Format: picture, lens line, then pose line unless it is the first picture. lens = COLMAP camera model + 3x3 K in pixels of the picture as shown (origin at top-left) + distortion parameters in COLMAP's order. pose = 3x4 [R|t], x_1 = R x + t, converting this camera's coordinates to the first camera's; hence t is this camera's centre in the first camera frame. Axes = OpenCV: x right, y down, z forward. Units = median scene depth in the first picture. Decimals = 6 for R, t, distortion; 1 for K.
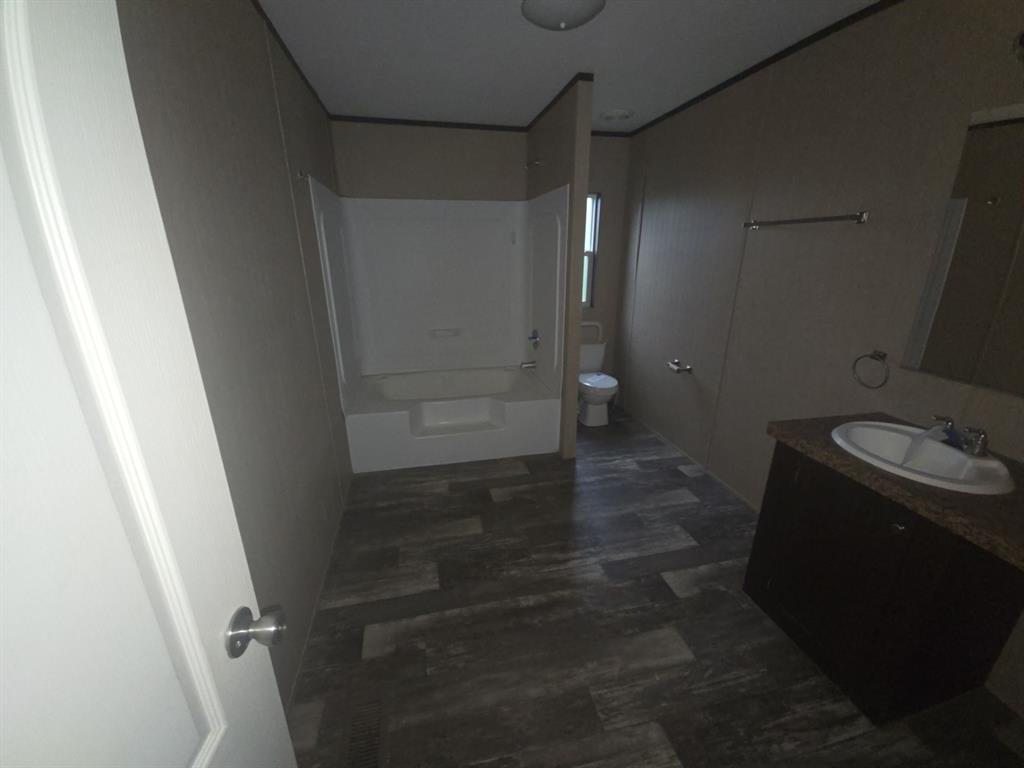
lens RADIAL K [[416.3, 0, 510.8], [0, 416.3, 389.2], [0, 0, 1]] dist [0.004748, -0.003300]
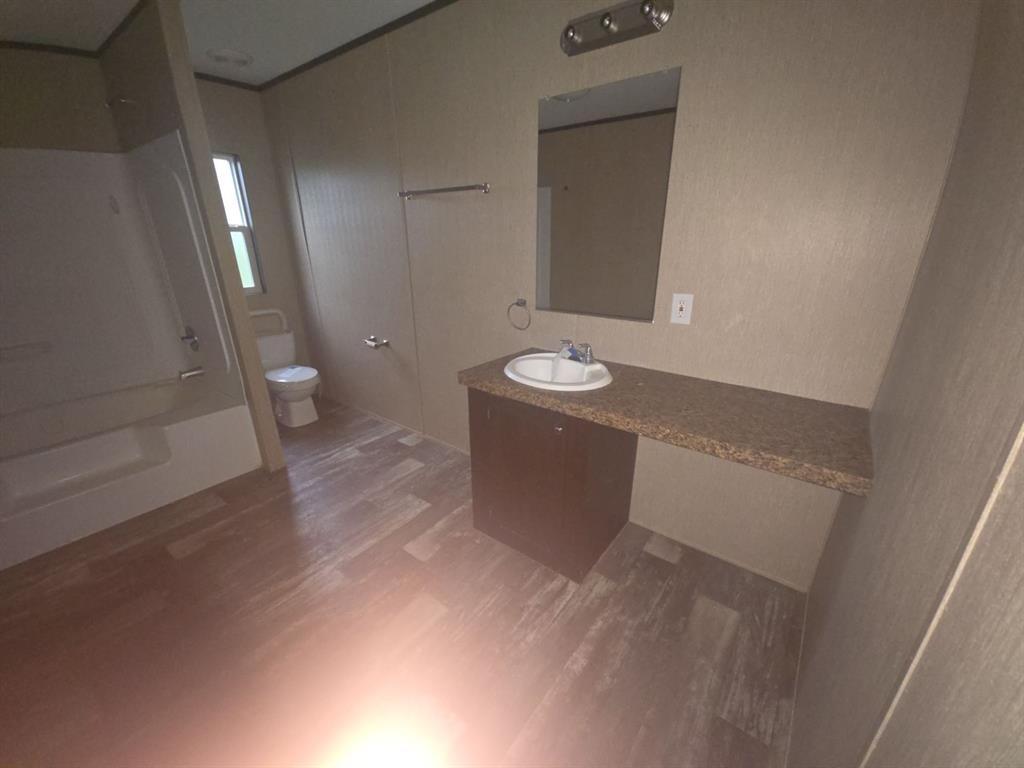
lens RADIAL K [[416.3, 0, 508.1], [0, 416.3, 385.4], [0, 0, 1]] dist [0.004748, -0.003300]
pose [[0.772787, -0.222168, 0.594510, 0.052201], [0.211331, 0.973351, 0.089038, 0.033584], [-0.598448, 0.056831, 0.799143, 0.042263]]
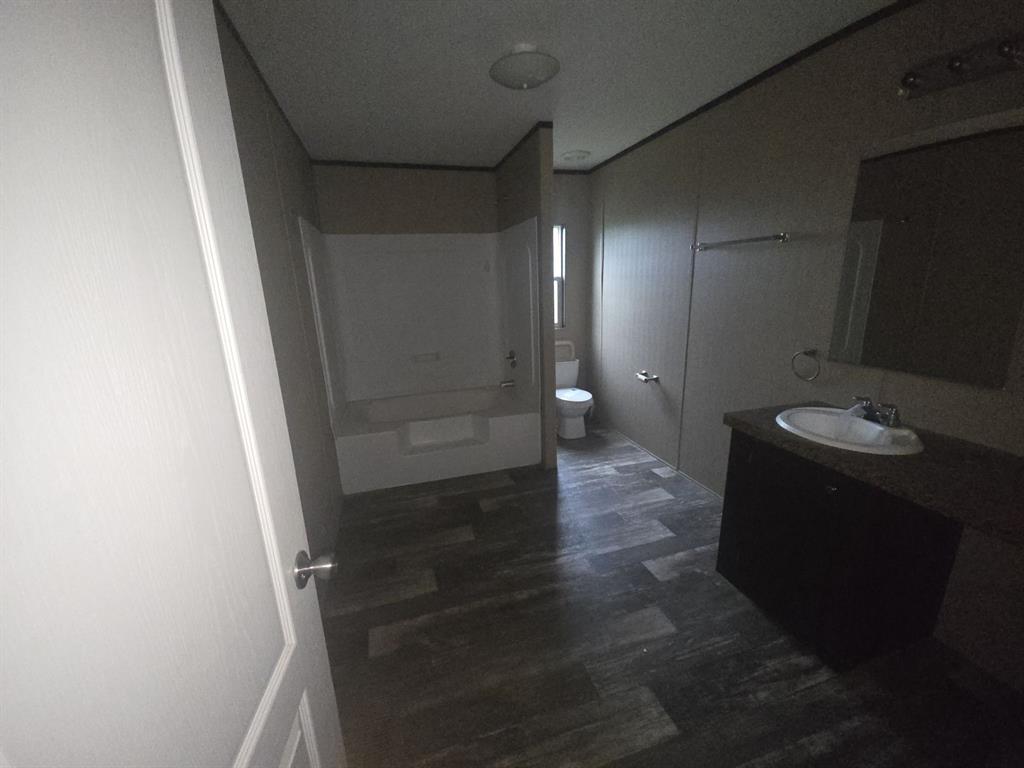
lens RADIAL K [[416.3, 0, 510.1], [0, 416.3, 391.5], [0, 0, 1]] dist [0.004748, -0.003300]
pose [[0.997051, -0.050192, 0.058054, -0.023438], [0.053869, 0.996520, -0.063604, 0.049441], [-0.054659, 0.066543, 0.996285, -0.090035]]
